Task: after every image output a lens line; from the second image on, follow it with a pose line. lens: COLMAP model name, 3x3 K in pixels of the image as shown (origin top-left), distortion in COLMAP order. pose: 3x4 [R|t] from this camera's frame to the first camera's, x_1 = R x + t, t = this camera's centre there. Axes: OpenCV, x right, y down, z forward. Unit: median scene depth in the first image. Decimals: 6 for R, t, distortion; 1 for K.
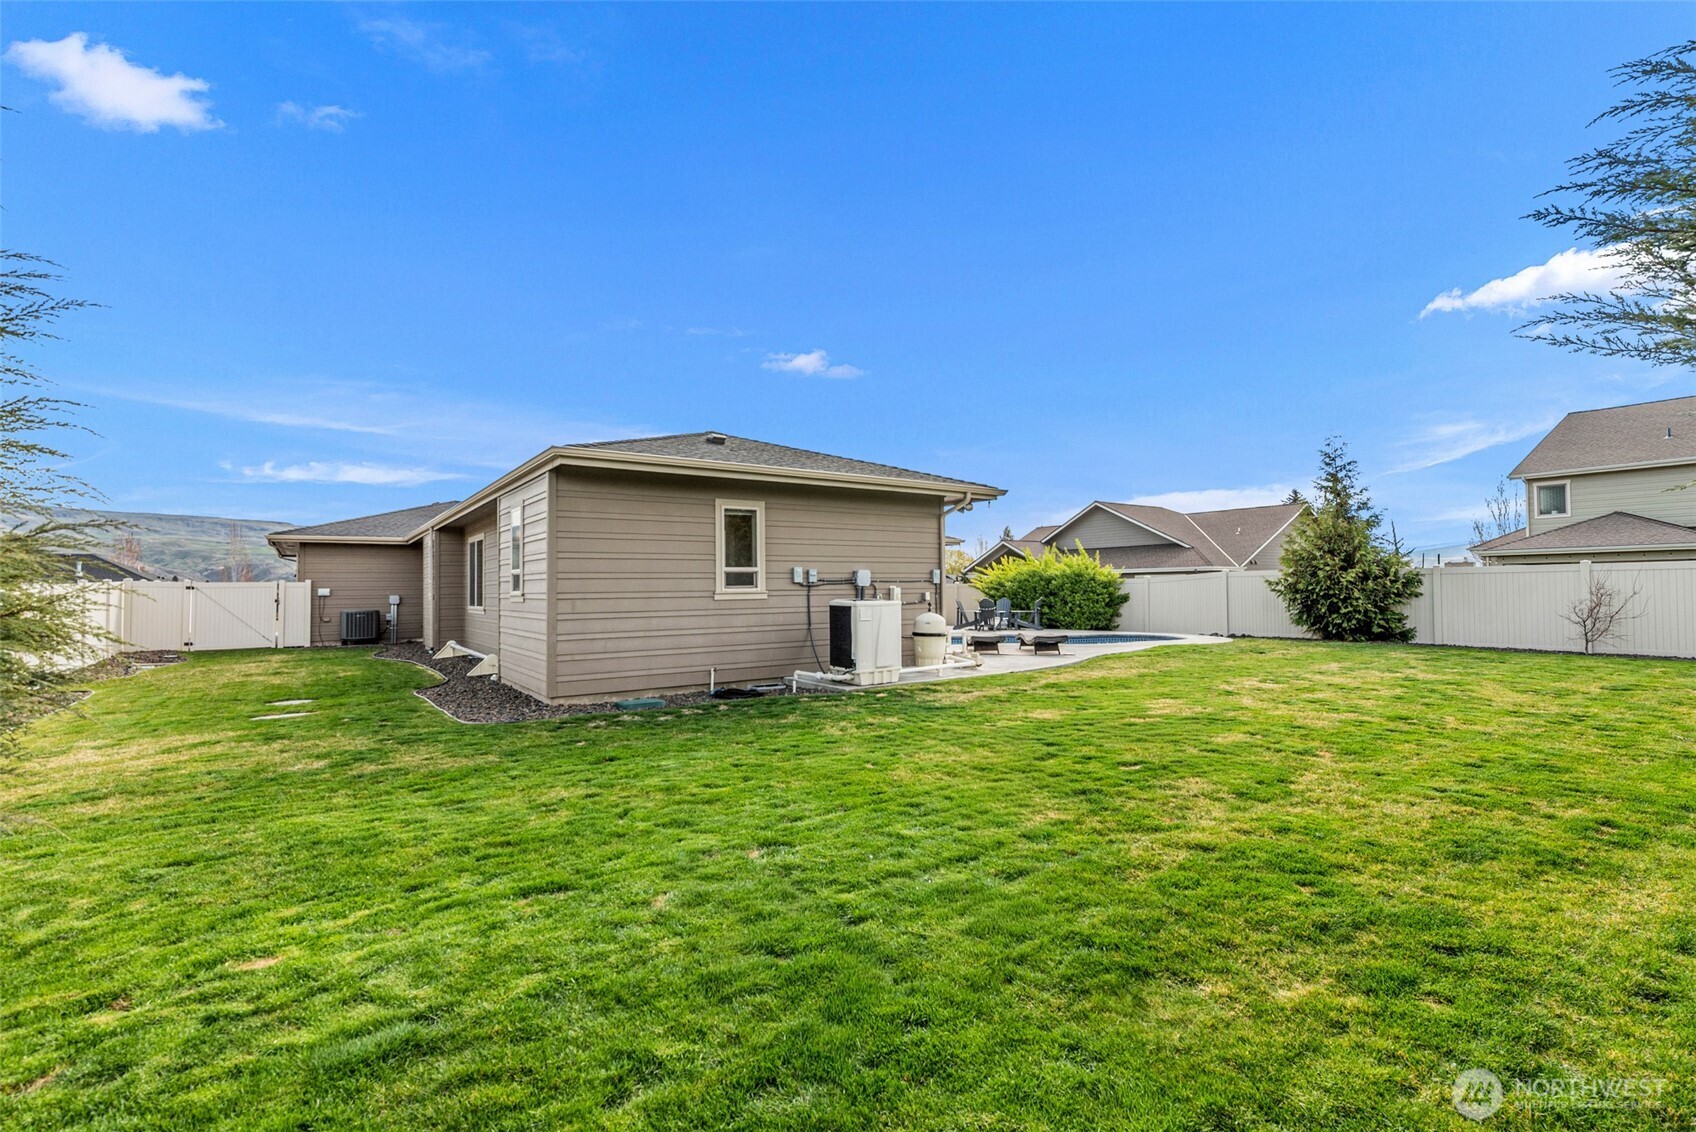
lens RADIAL K [[741.8, 0, 860.2], [0, 741.8, 570.5], [0, 0, 1]] dist [-0.000743, 0.000014]
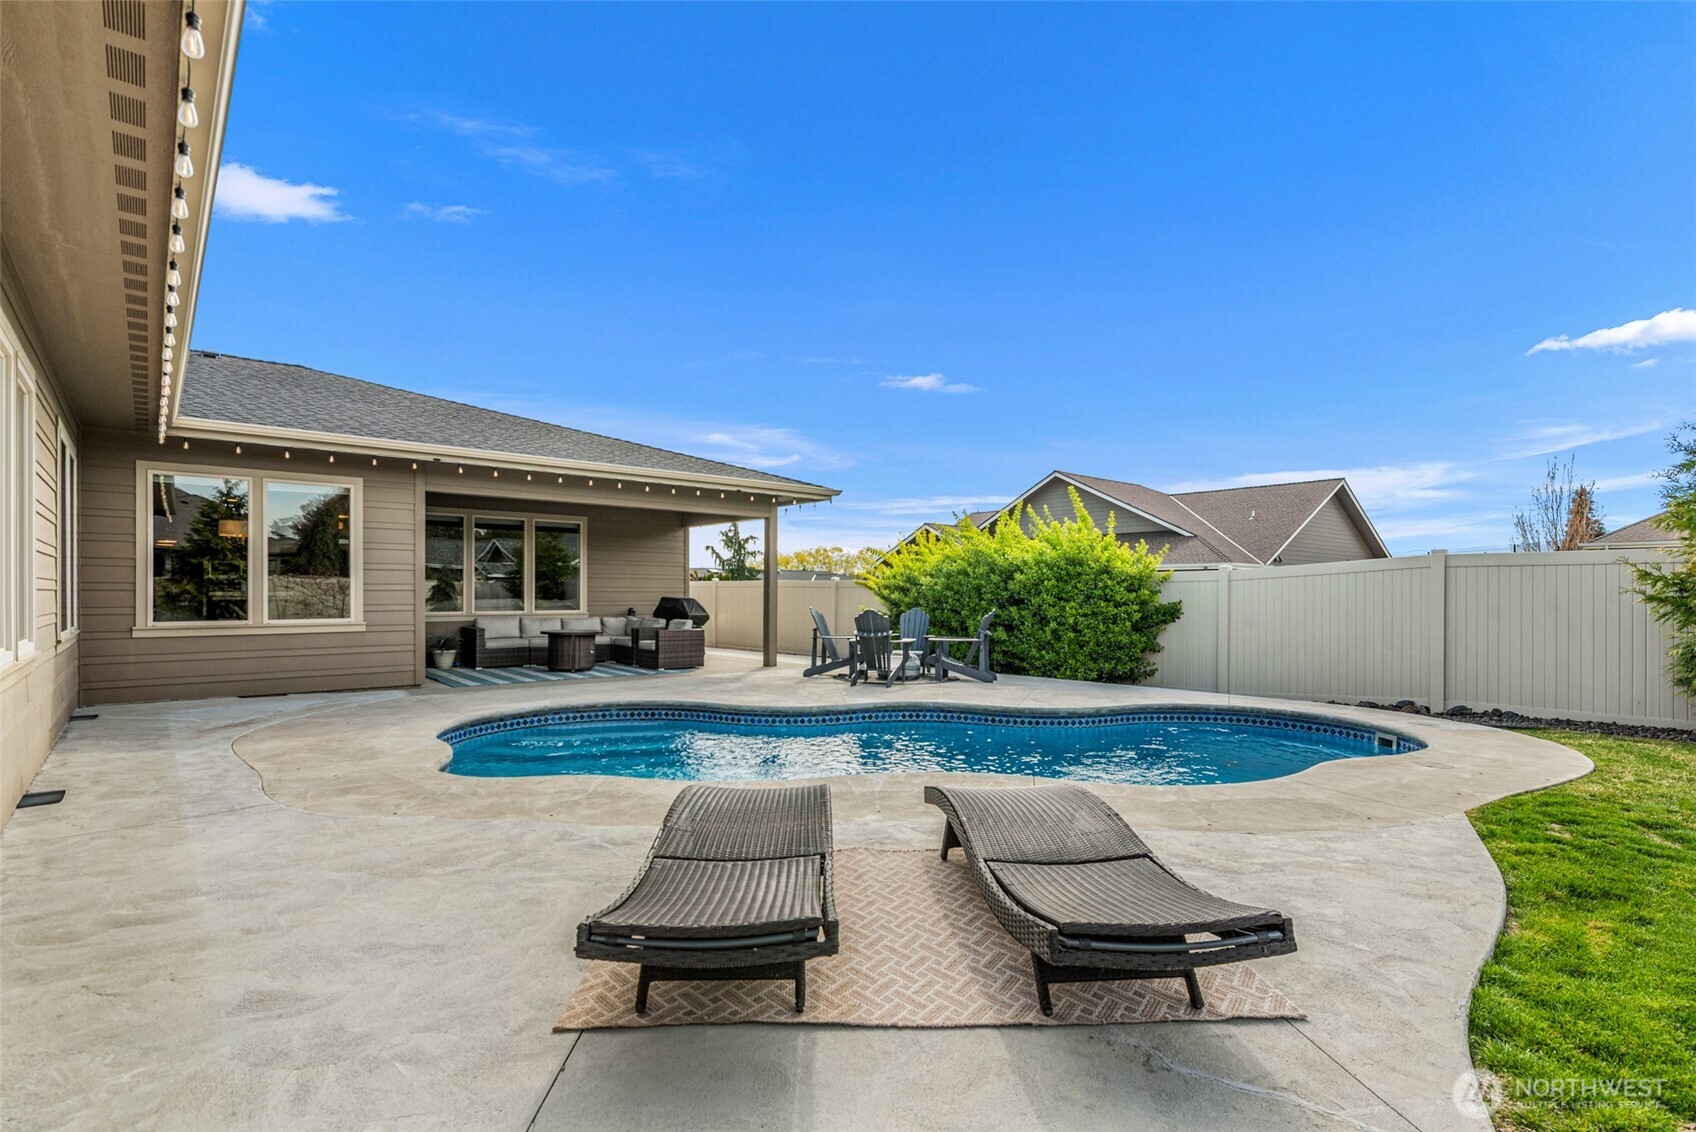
lens RADIAL K [[802.1, 0, 851.3], [0, 802.1, 594.5], [0, 0, 1]] dist [0.031265, 0.000034]
pose [[0.995705, 0.012979, 0.091667, 0.108472], [-0.015496, 0.999521, 0.026800, 0.015104], [-0.091275, -0.028105, 0.995429, 0.503900]]
